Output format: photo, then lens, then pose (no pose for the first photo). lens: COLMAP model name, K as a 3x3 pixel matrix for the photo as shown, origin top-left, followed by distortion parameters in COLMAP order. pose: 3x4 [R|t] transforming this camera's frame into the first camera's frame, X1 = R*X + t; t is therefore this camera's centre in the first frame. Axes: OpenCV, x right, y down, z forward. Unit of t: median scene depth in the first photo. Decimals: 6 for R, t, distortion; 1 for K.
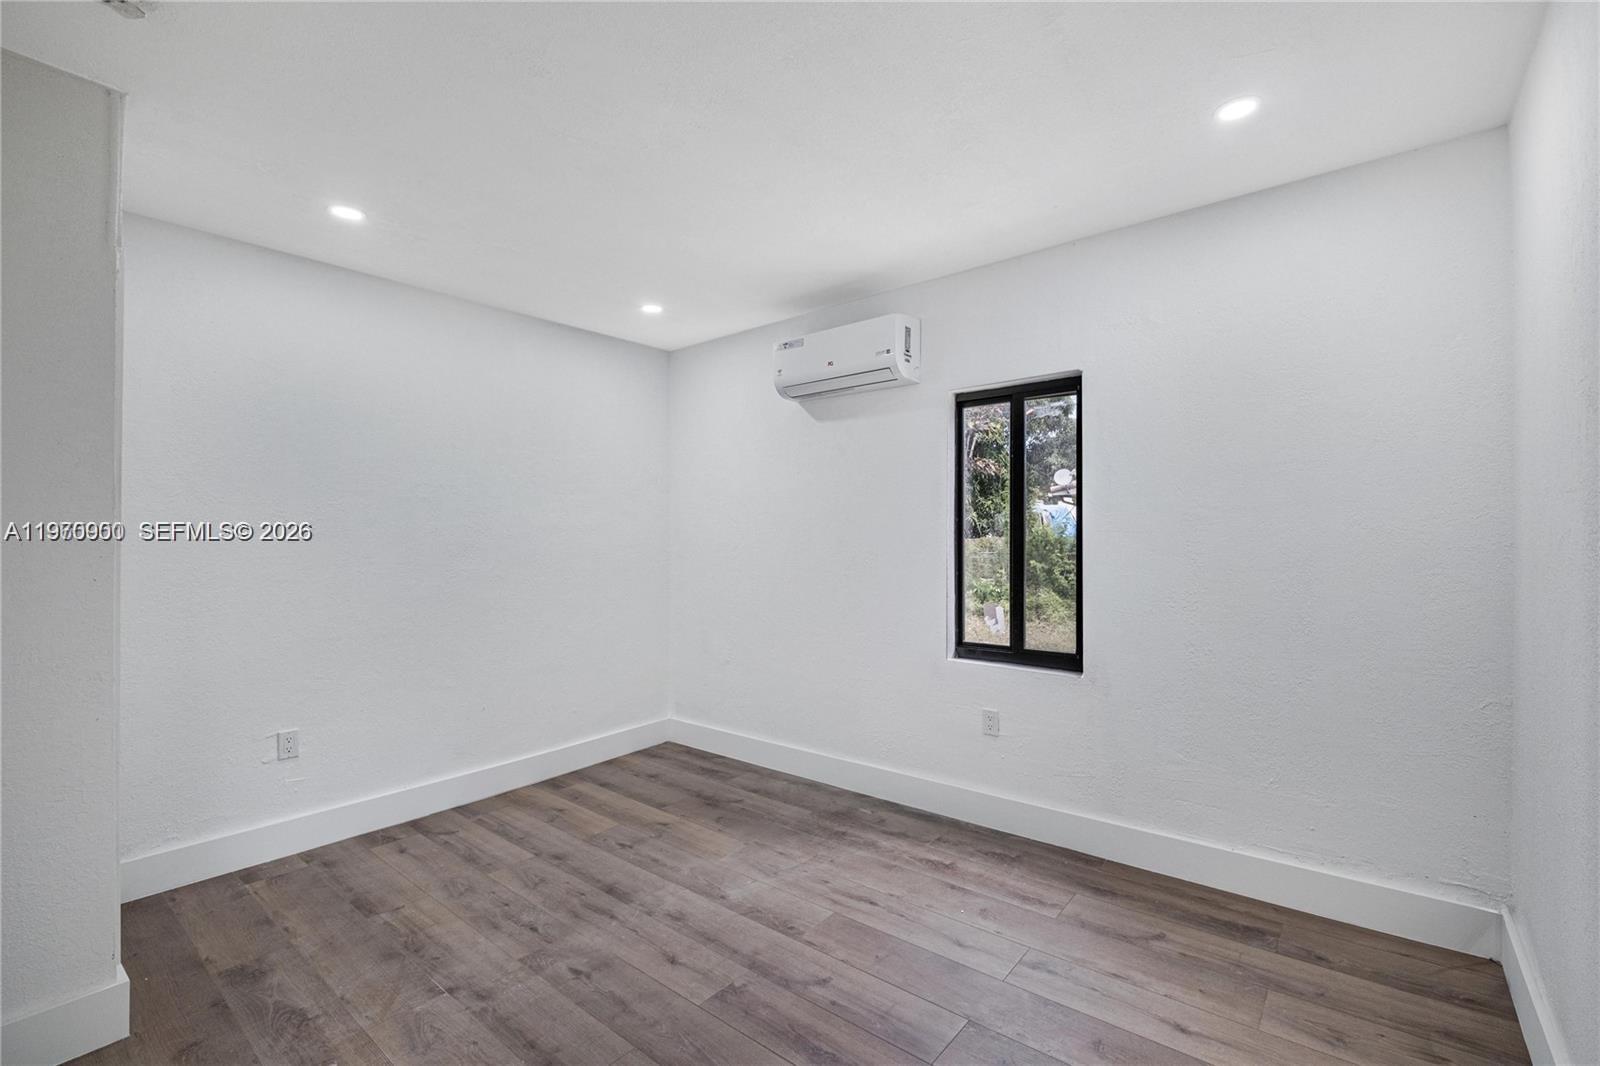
lens RADIAL K [[696.6, 0, 802.9], [0, 696.6, 536.5], [0, 0, 1]] dist [-0.000014, -0.000056]
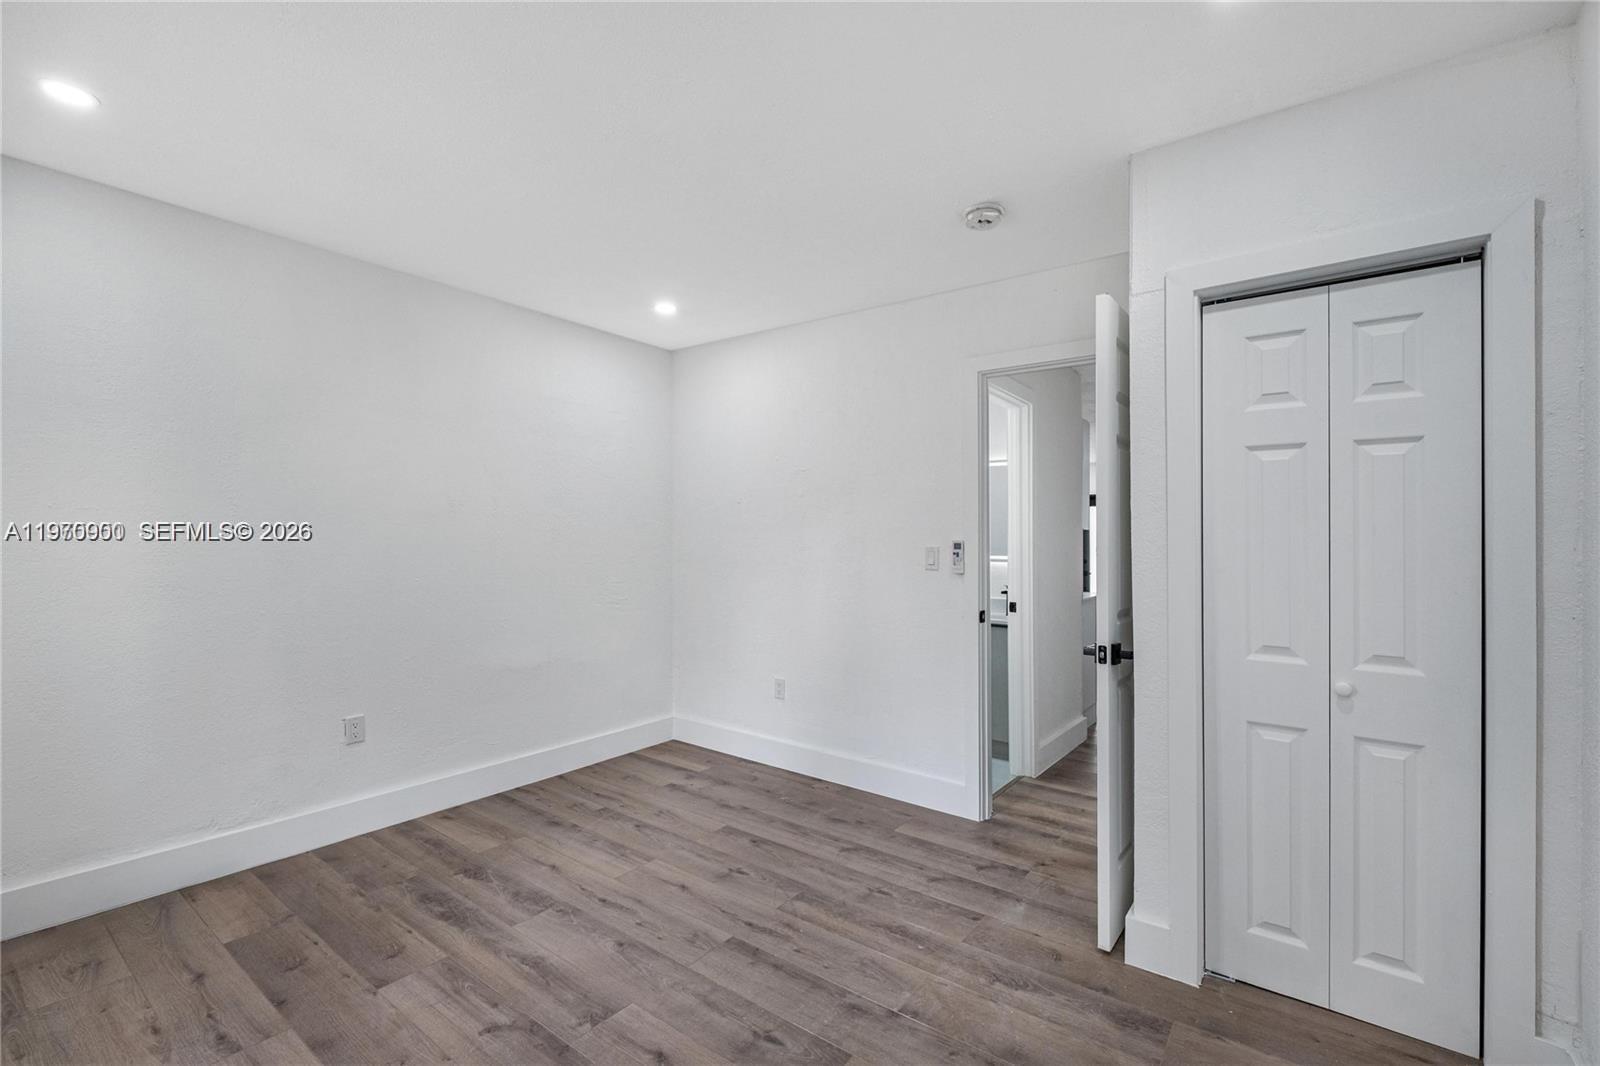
lens RADIAL K [[696.6, 0, 797.4], [0, 696.6, 536.0], [0, 0, 1]] dist [-0.000014, -0.000056]
pose [[-0.999040, 0.001284, -0.043783, -0.335141], [0.001733, 0.999946, -0.010217, 0.009811], [0.043768, -0.010283, -0.998989, 1.962340]]
